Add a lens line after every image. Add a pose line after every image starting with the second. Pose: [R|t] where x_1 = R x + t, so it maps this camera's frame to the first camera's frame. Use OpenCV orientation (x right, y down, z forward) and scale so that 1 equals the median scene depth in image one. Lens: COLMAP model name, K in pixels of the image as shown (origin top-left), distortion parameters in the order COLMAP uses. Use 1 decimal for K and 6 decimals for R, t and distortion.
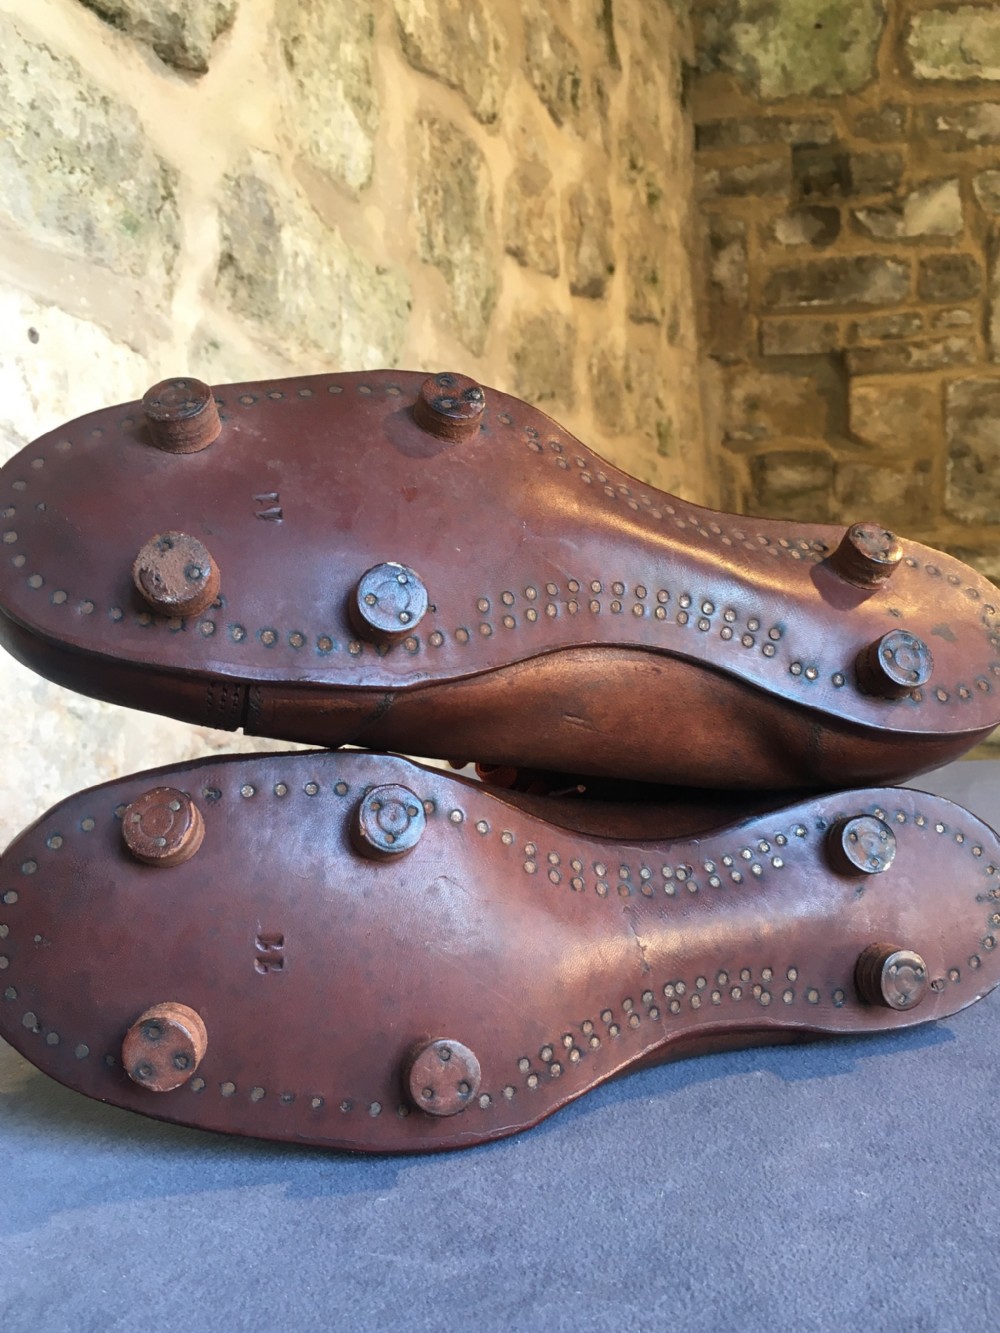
lens RADIAL K [[1589.3, 0, 500.0], [0, 1589.3, 666.5], [0, 0, 1]] dist [0.071439, -0.055557]
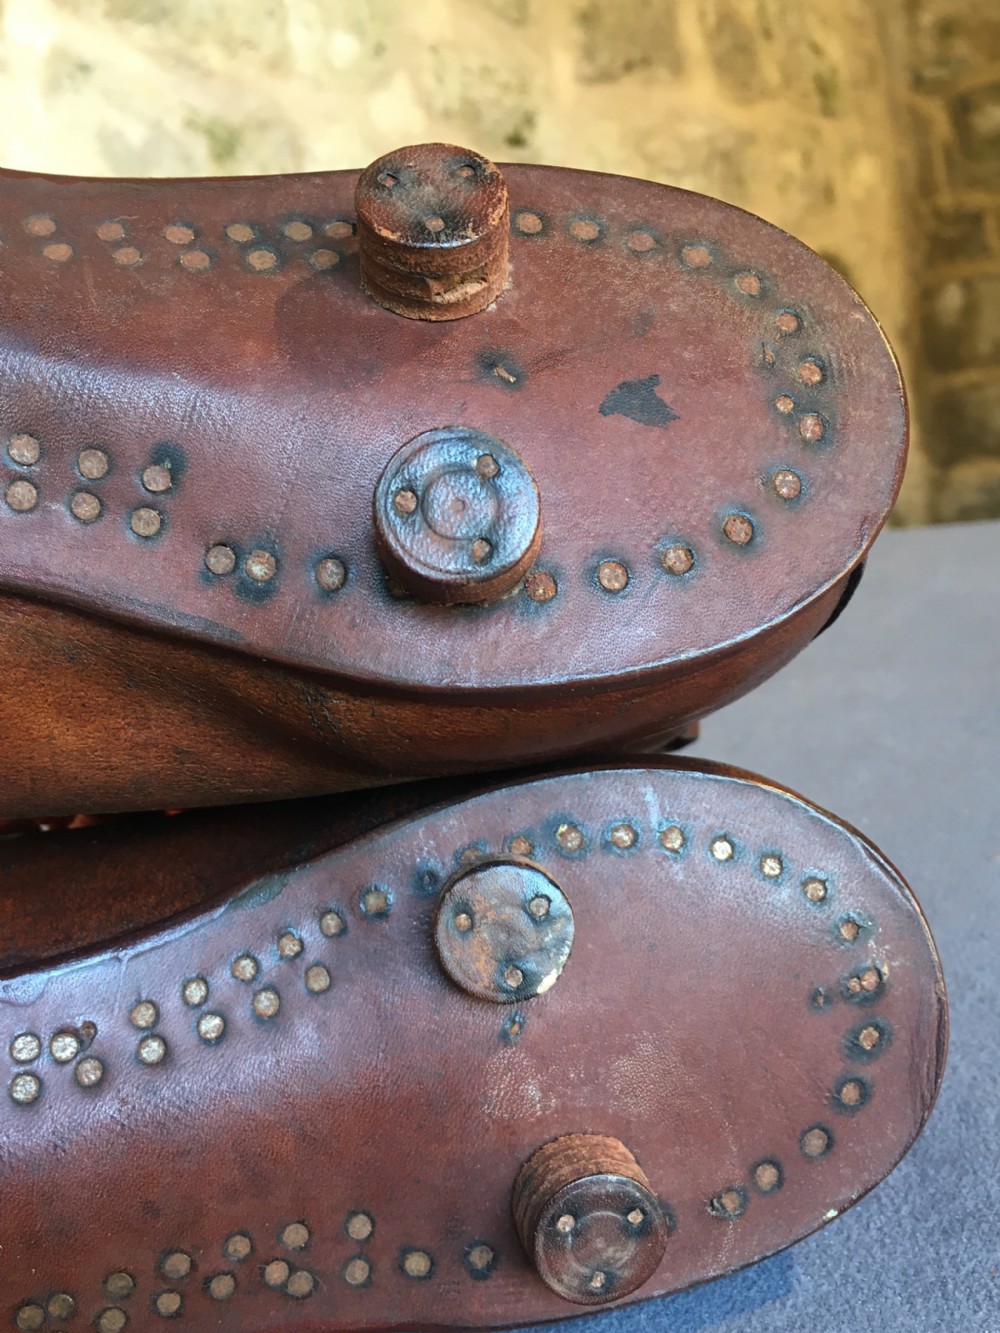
lens RADIAL K [[1473.3, 0, 500.0], [0, 1473.3, 720.3], [0, 0, 1]] dist [0.005643, -0.028234]
pose [[0.966432, -0.088610, -0.241159, 0.142569], [0.138564, 0.970194, 0.198806, -0.009764], [0.216355, -0.225548, 0.949905, 0.275373]]
